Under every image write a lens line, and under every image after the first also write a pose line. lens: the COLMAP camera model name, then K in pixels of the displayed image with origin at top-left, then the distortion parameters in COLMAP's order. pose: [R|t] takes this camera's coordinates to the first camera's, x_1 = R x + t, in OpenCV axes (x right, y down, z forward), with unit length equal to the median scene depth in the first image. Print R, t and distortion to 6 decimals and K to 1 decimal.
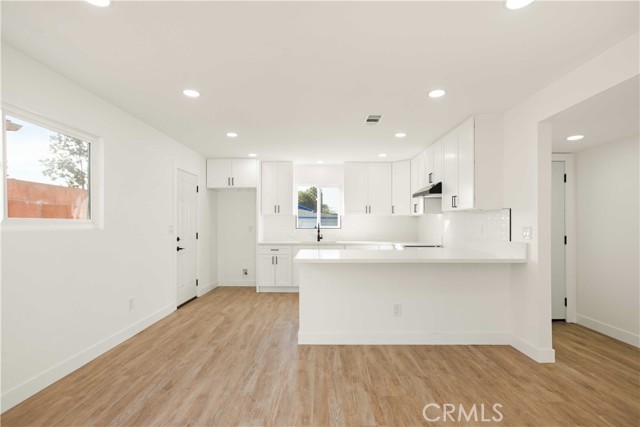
lens RADIAL K [[319.6, 0, 316.6], [0, 319.6, 222.9], [0, 0, 1]] dist [-0.030250, 0.000040]
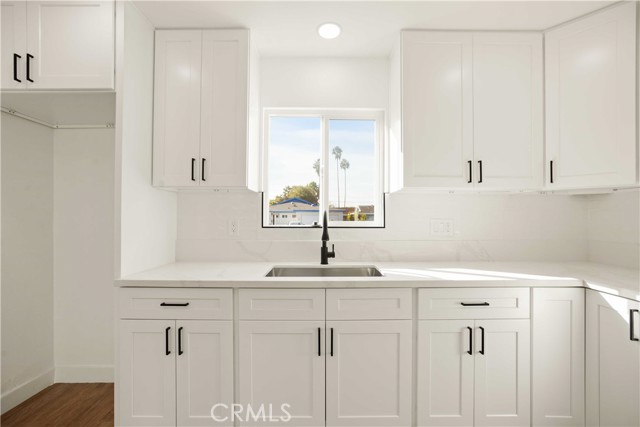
lens RADIAL K [[291.2, 0, 320.5], [0, 291.2, 223.0], [0, 0, 1]] dist [-0.054616, 0.025245]
pose [[0.999900, -0.000243, 0.014114, -0.002867], [-0.000060, 0.999771, 0.021402, 0.005756], [-0.014116, -0.021400, 0.999671, 0.754845]]
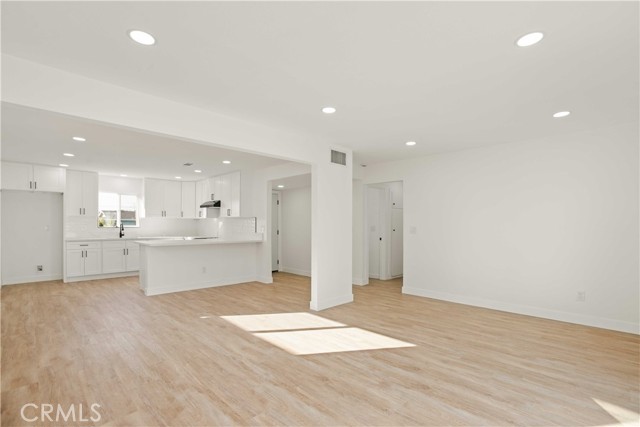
lens RADIAL K [[298.7, 0, 322.6], [0, 298.7, 222.1], [0, 0, 1]] dist [-0.055551, 0.030453]
pose [[0.692848, 0.006400, 0.721055, -0.307552], [-0.005884, 0.999977, -0.003222, -0.005166], [-0.721060, -0.002011, 0.692870, -0.422659]]
